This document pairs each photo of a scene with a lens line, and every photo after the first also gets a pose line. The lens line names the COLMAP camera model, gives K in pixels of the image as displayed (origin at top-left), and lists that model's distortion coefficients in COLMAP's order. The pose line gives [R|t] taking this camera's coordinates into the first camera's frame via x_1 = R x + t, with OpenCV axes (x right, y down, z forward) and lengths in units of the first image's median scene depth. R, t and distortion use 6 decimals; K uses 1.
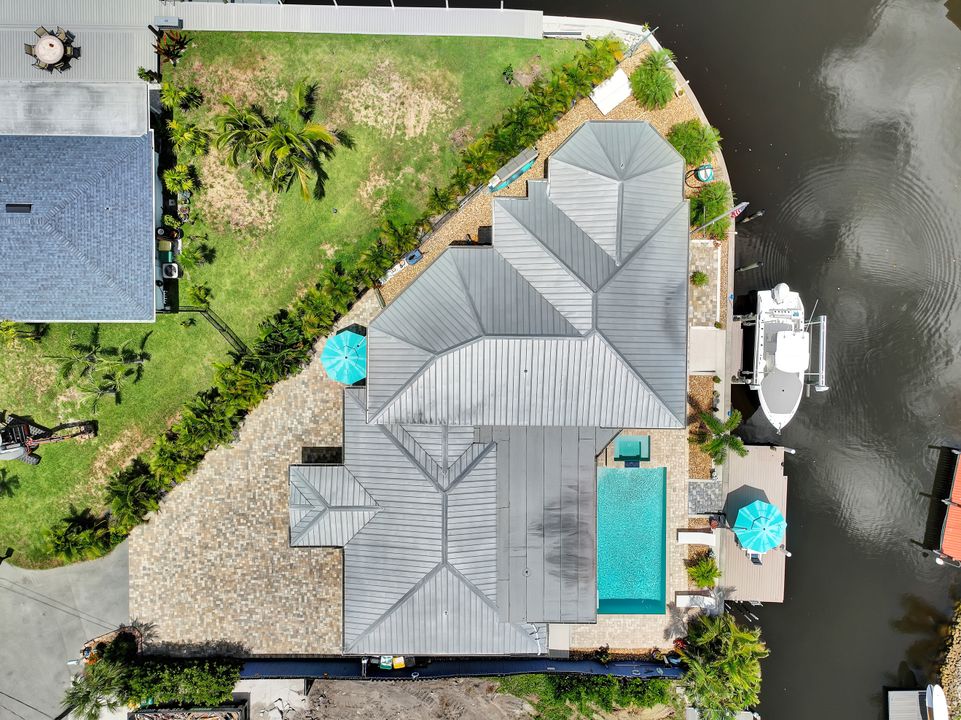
lens RADIAL K [[677.7, 0, 480.8], [0, 677.7, 359.9], [0, 0, 1]] dist [0.003837, 0.005357]
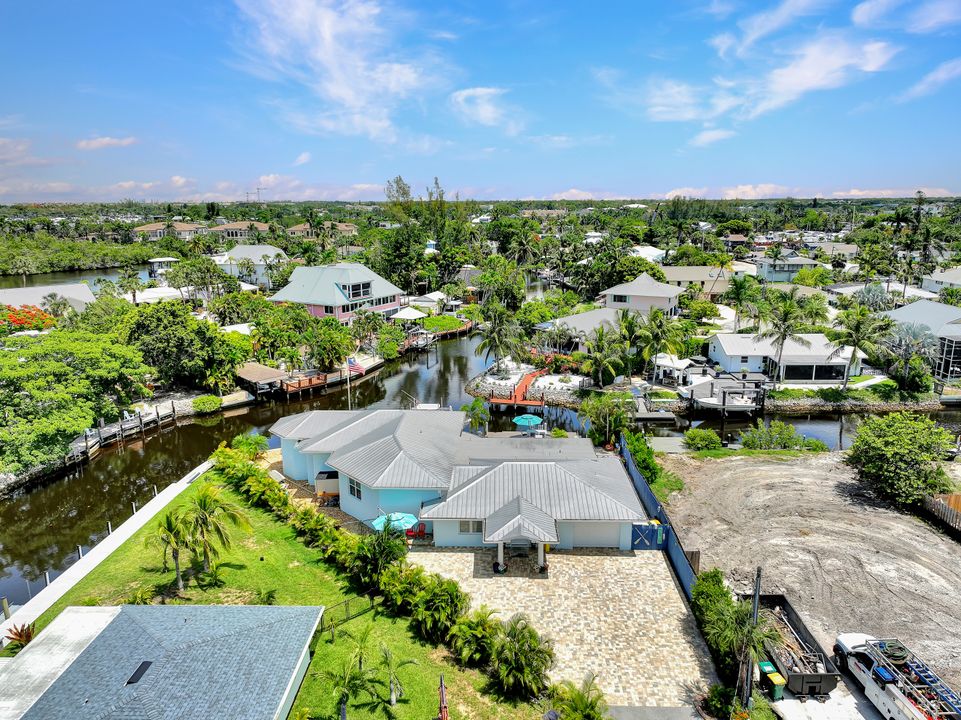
lens RADIAL K [[677.7, 0, 480.4], [0, 677.7, 359.9], [0, 0, 1]] dist [0.003837, 0.005357]
pose [[0.027357, -0.234996, 0.971611, -1.196803], [0.999418, -0.013384, -0.031377, 0.175367], [0.020378, 0.971904, 0.234493, 0.423492]]
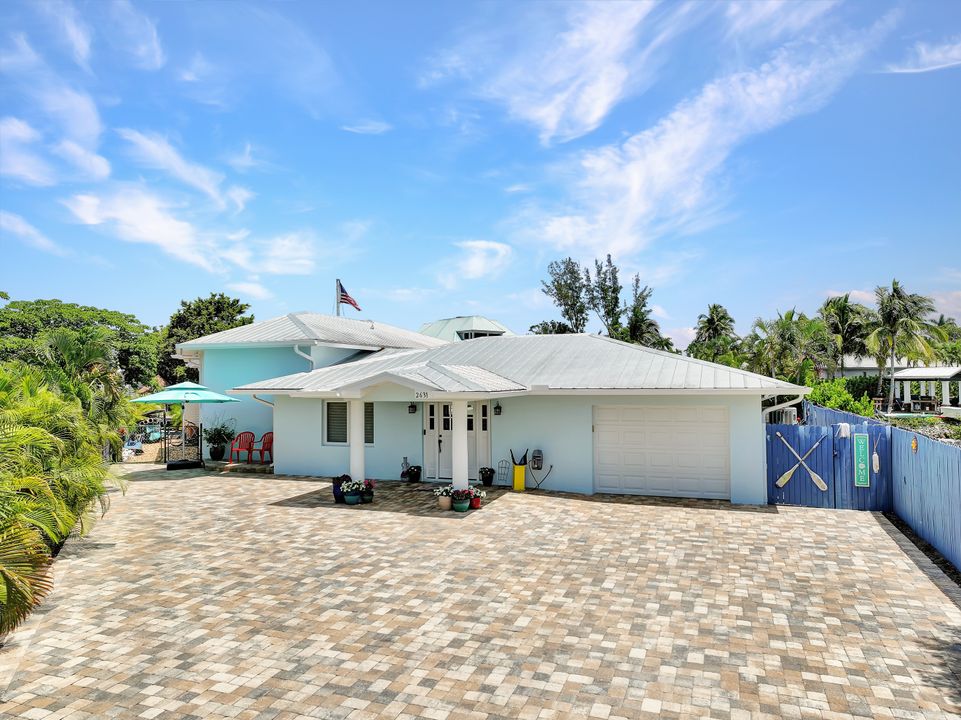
lens RADIAL K [[677.7, 0, 483.9], [0, 677.7, 360.7], [0, 0, 1]] dist [0.003837, 0.005357]
pose [[0.341188, 0.018035, 0.939822, -0.574571], [0.939747, -0.029500, -0.340594, 0.368947], [0.021582, 0.999402, -0.027013, 0.927753]]
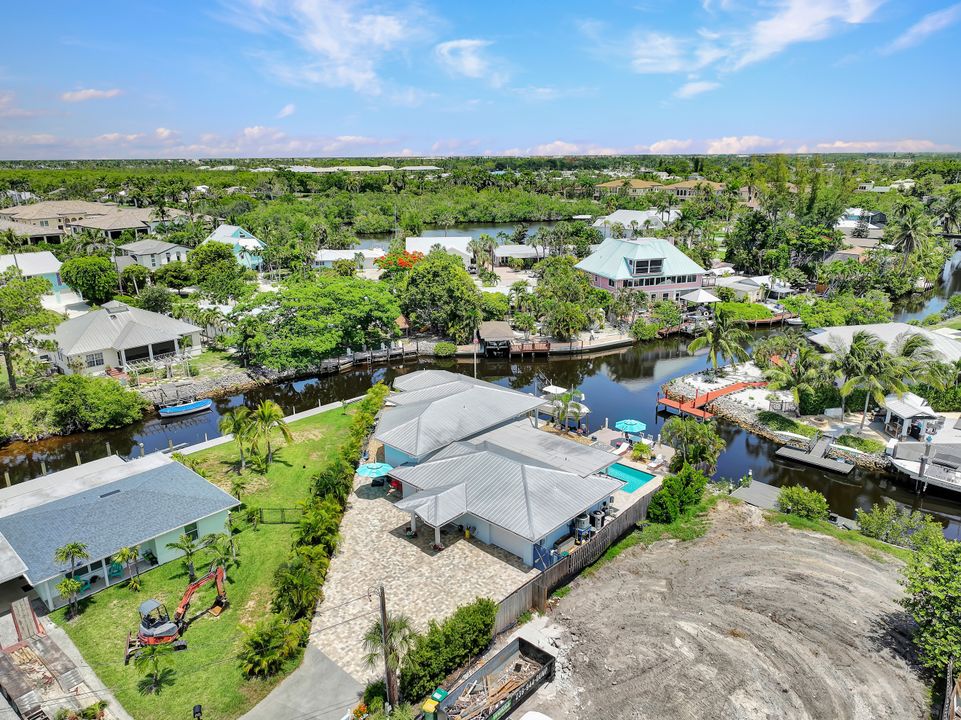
lens RADIAL K [[677.7, 0, 479.5], [0, 677.7, 356.7], [0, 0, 1]] dist [0.003837, 0.005357]
pose [[0.677439, -0.219067, 0.702201, -0.945801], [0.735317, 0.176222, -0.654412, 0.998884], [0.019617, 0.959664, 0.280463, 0.344849]]
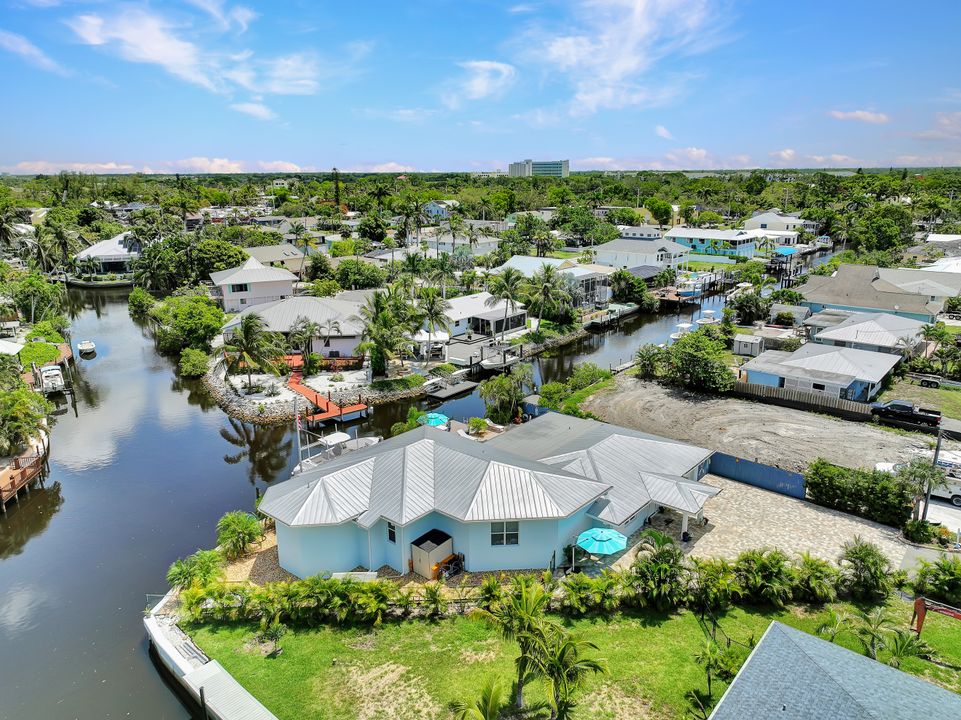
lens RADIAL K [[677.7, 0, 481.5], [0, 677.7, 357.7], [0, 0, 1]] dist [0.003837, 0.005357]
pose [[-0.765201, -0.170059, 0.620924, -0.623519], [0.643676, -0.220356, 0.732888, -0.789587], [0.012190, 0.960481, 0.278079, 0.399658]]
